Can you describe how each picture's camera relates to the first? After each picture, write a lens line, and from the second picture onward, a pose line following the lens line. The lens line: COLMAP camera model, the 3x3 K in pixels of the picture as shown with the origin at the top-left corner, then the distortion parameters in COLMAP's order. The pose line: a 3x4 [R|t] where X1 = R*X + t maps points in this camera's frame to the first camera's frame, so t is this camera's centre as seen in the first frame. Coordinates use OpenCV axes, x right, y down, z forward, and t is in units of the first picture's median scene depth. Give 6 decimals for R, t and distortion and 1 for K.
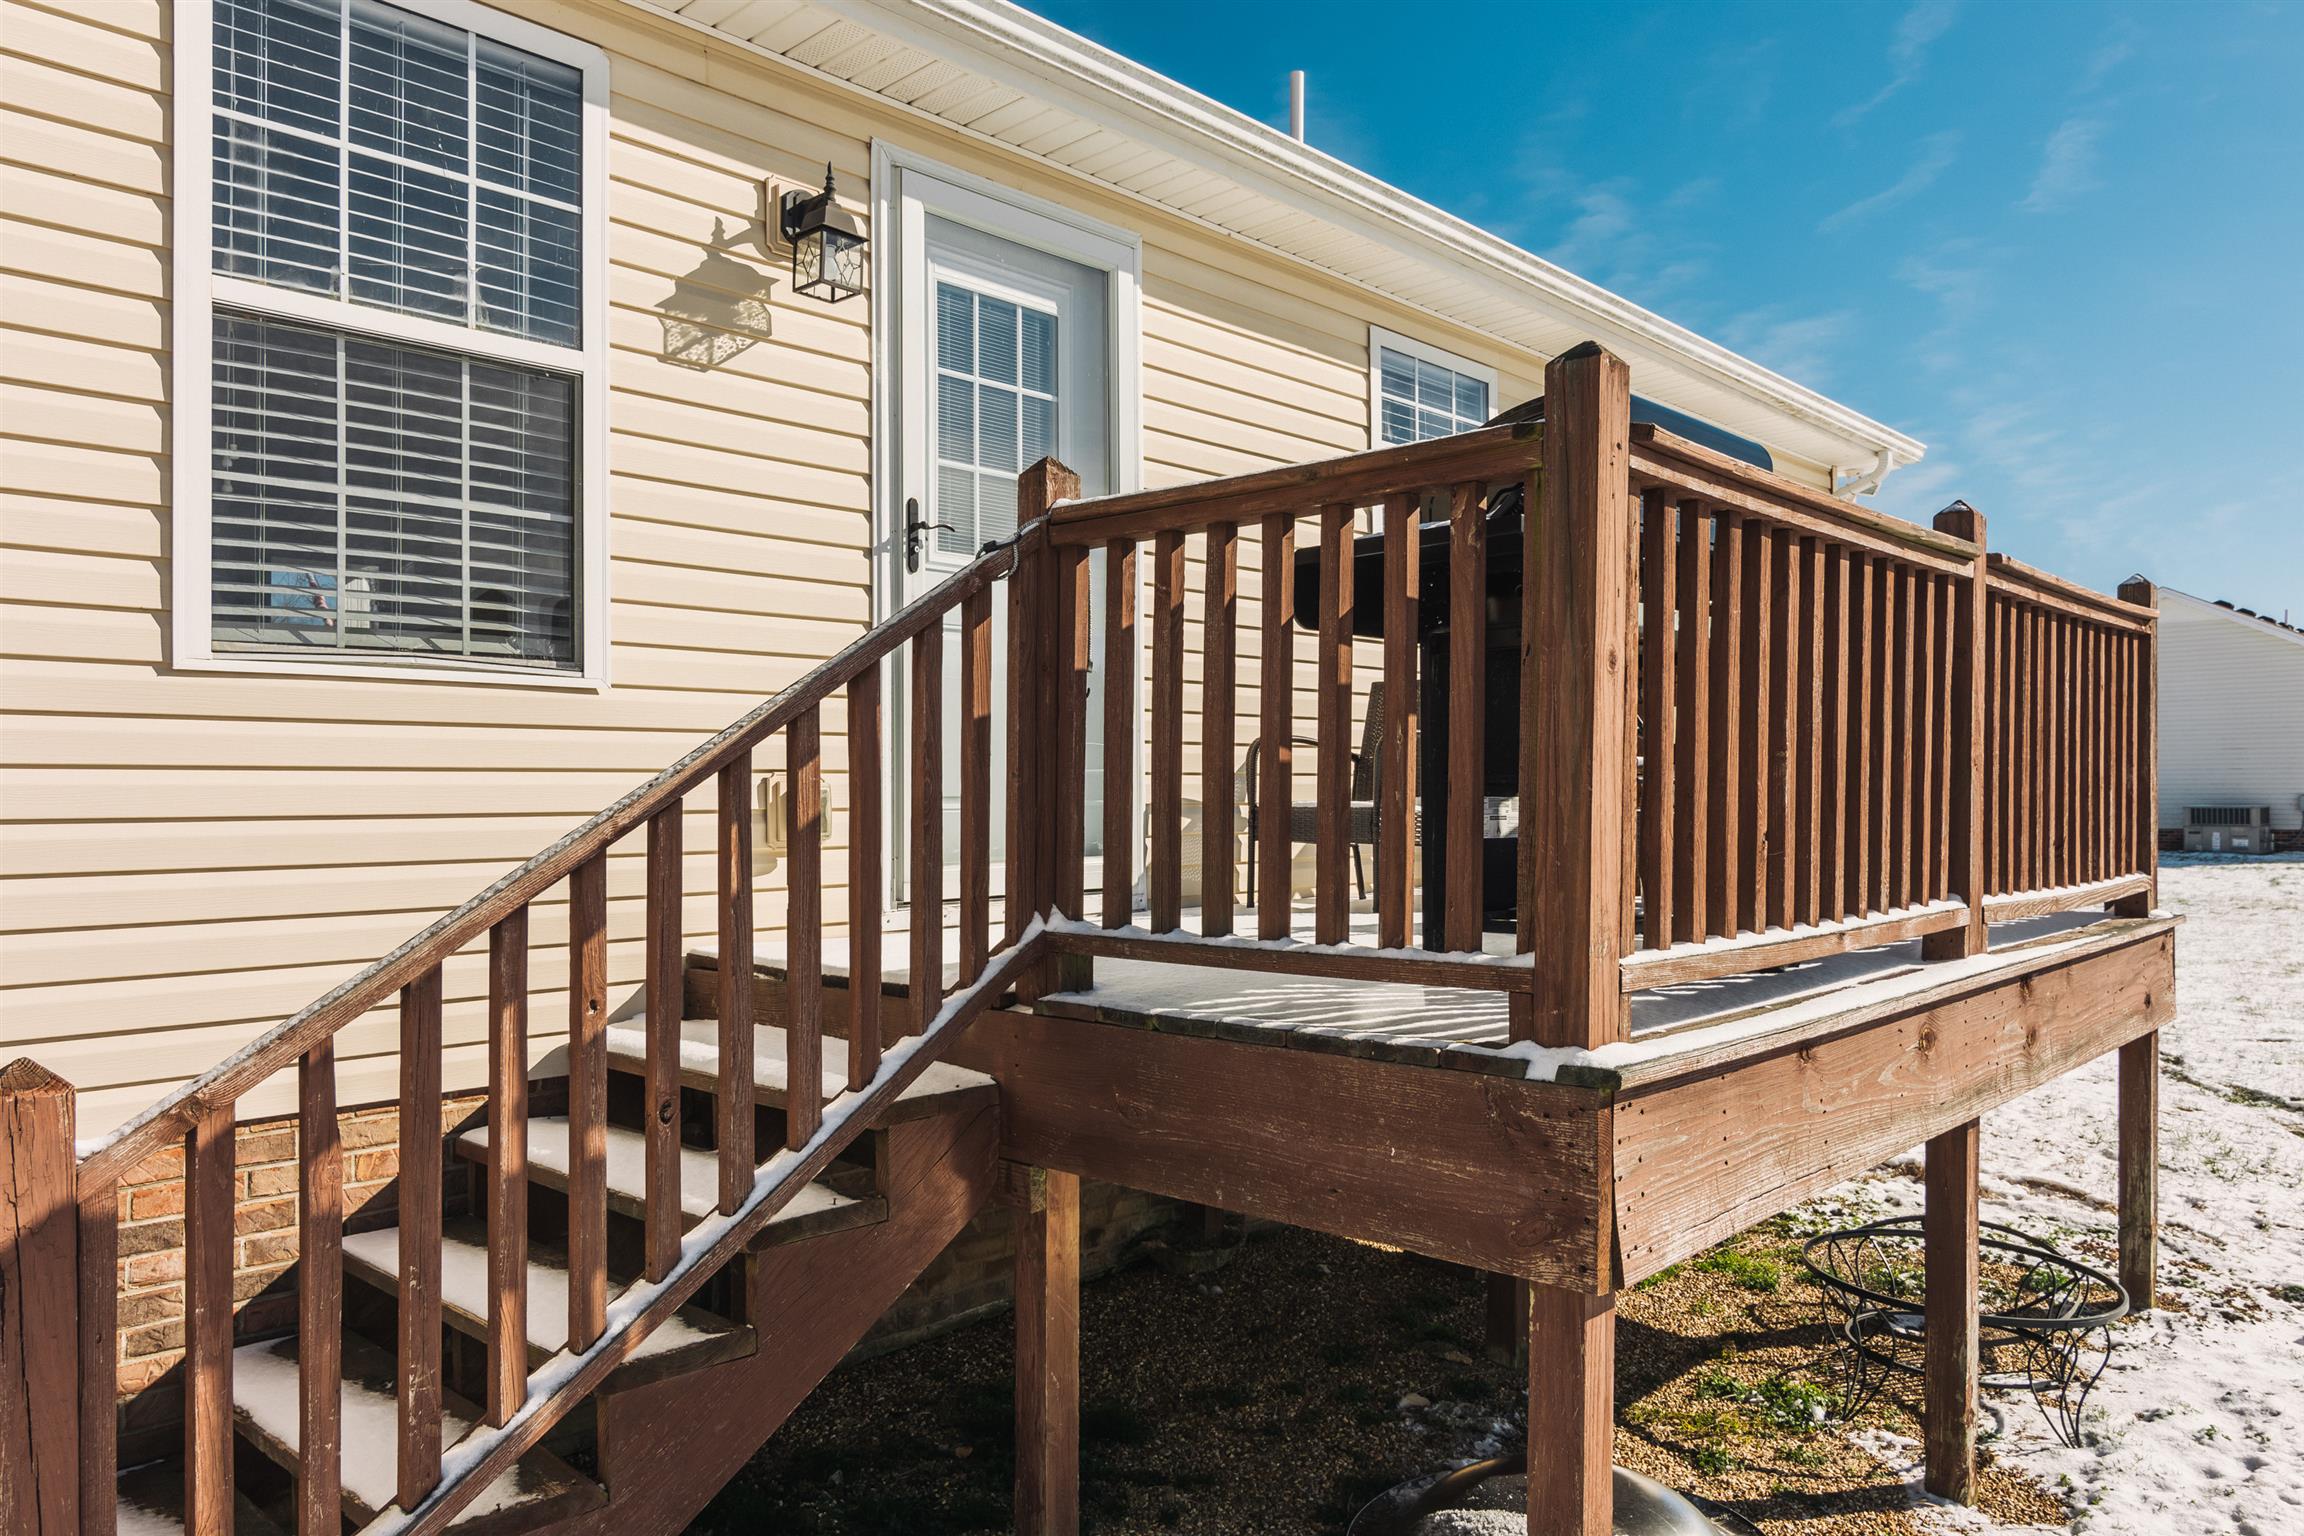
lens RADIAL K [[1595.6, 0, 1153.1], [0, 1595.6, 778.6], [0, 0, 1]] dist [-0.013253, -0.000643]
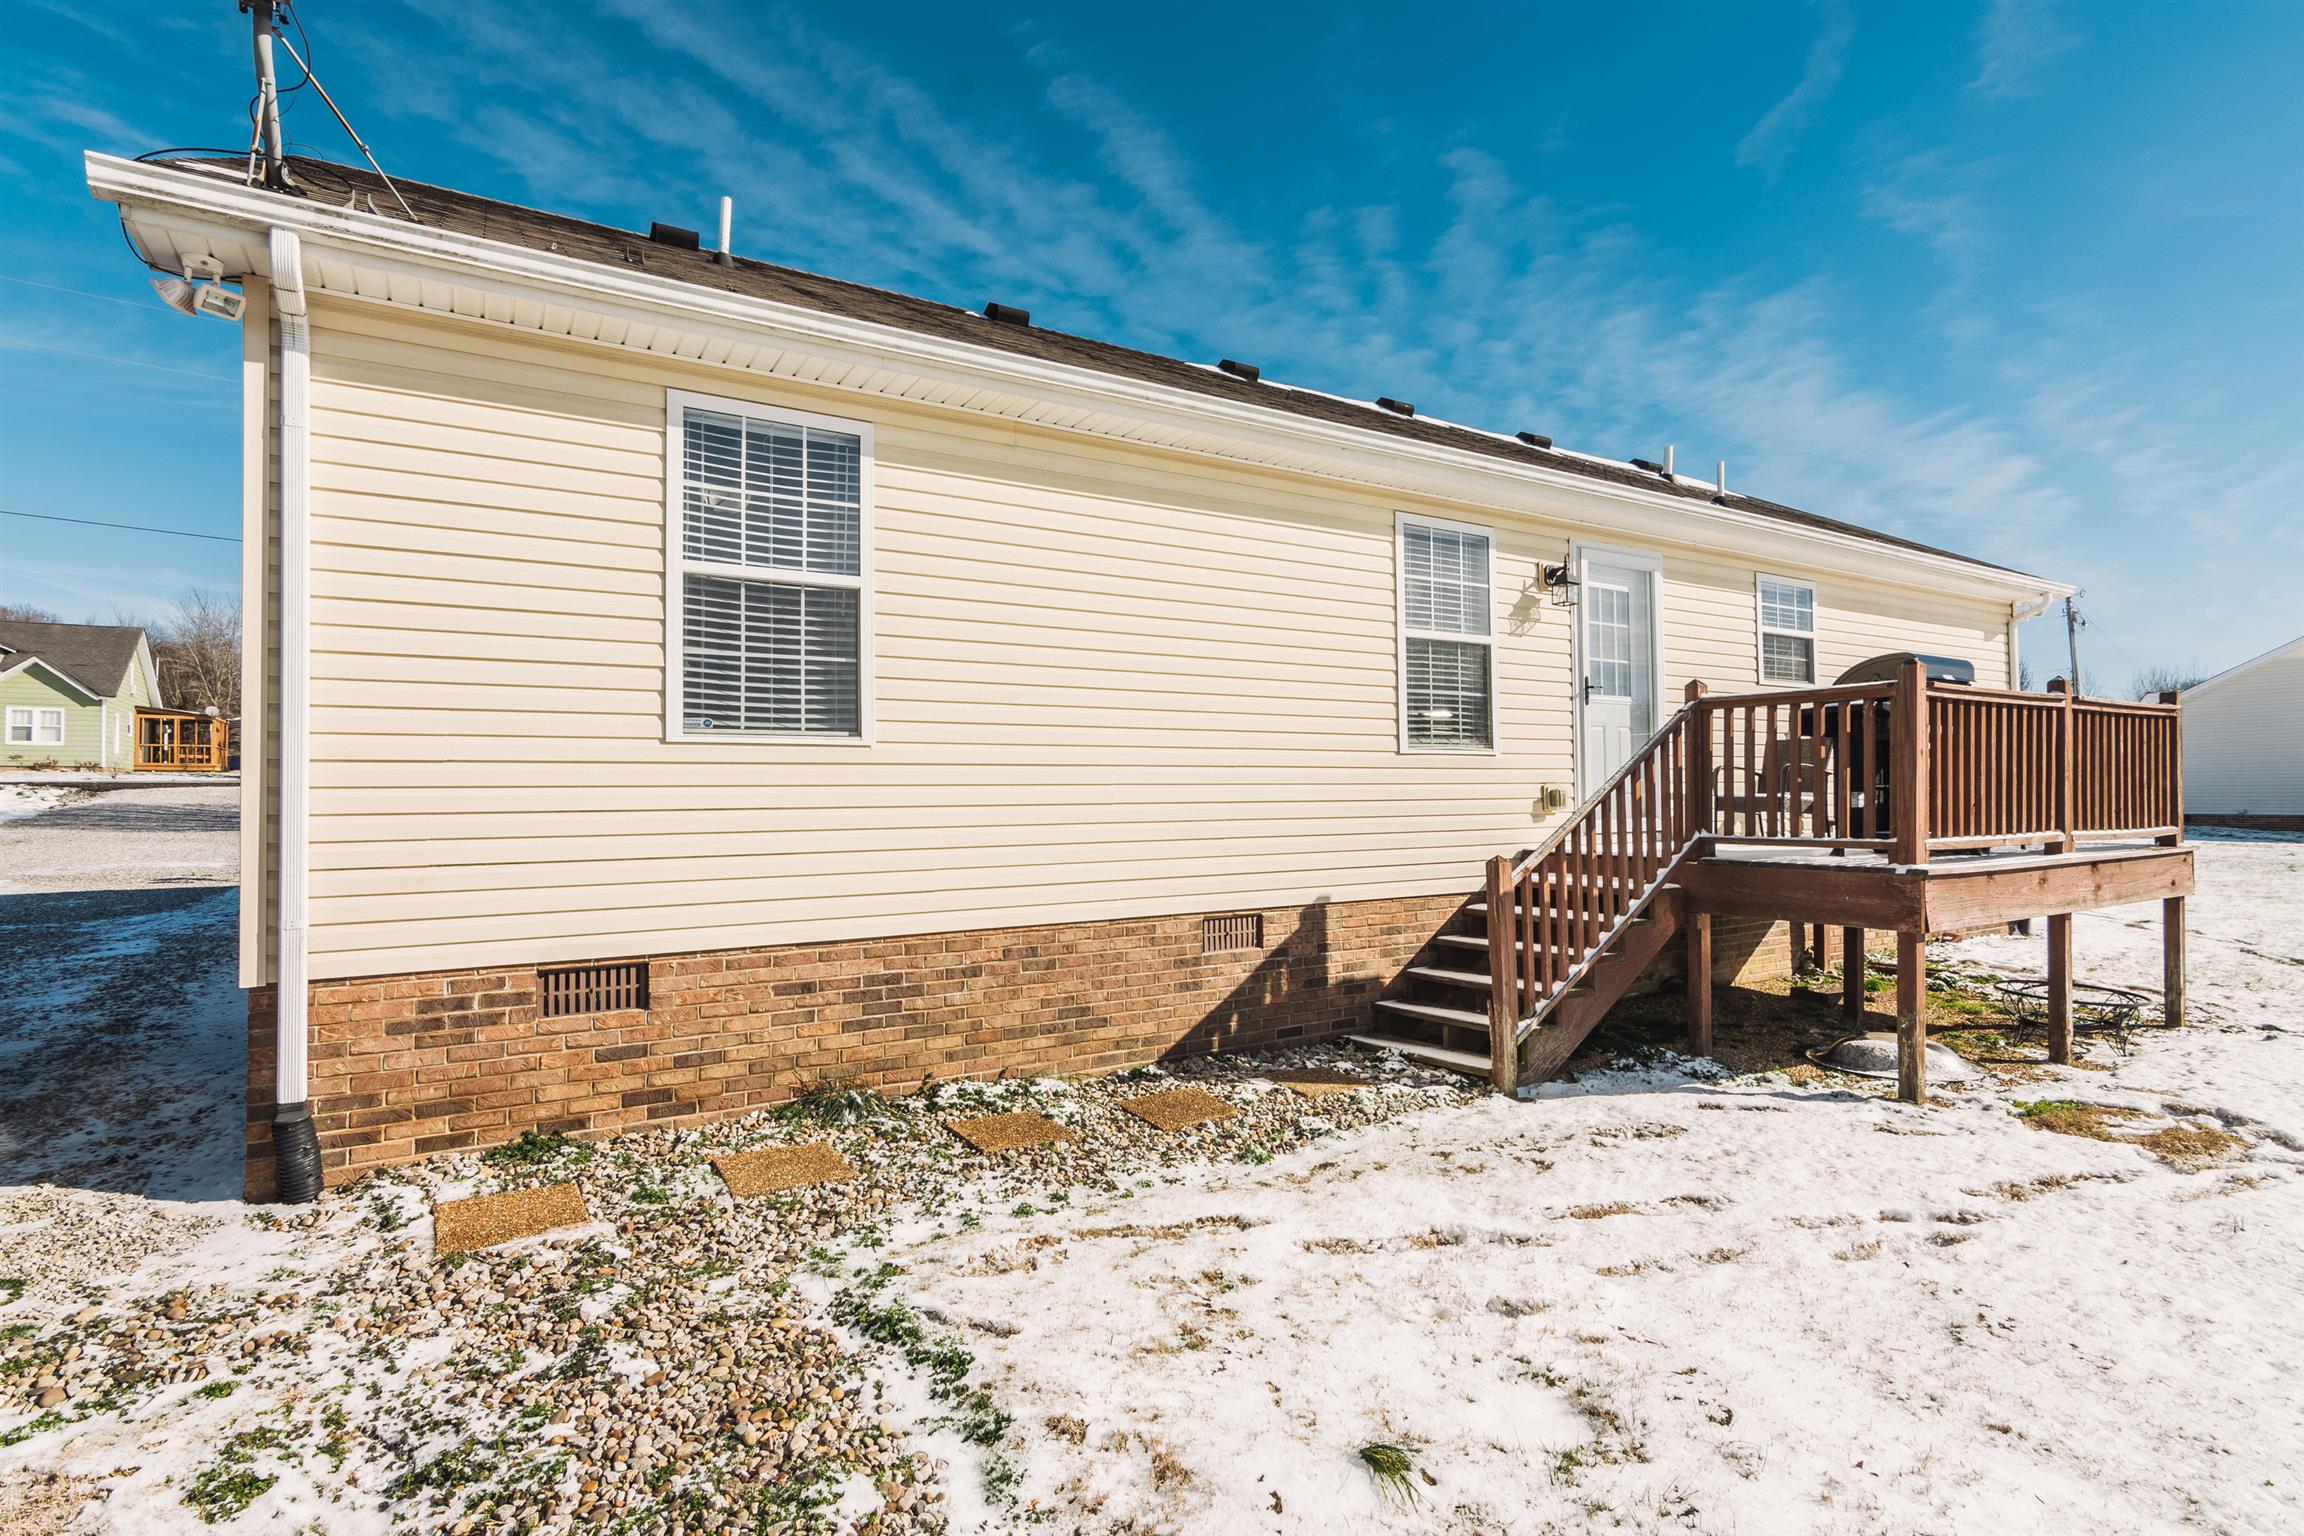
lens RADIAL K [[1125.8, 0, 1144.8], [0, 1125.8, 773.5], [0, 0, 1]] dist [-0.002766, 0.002098]
pose [[0.965528, -0.007804, -0.260182, -0.427634], [0.006653, 0.999964, -0.005308, -0.016488], [0.260214, 0.003394, 0.965545, -1.087193]]
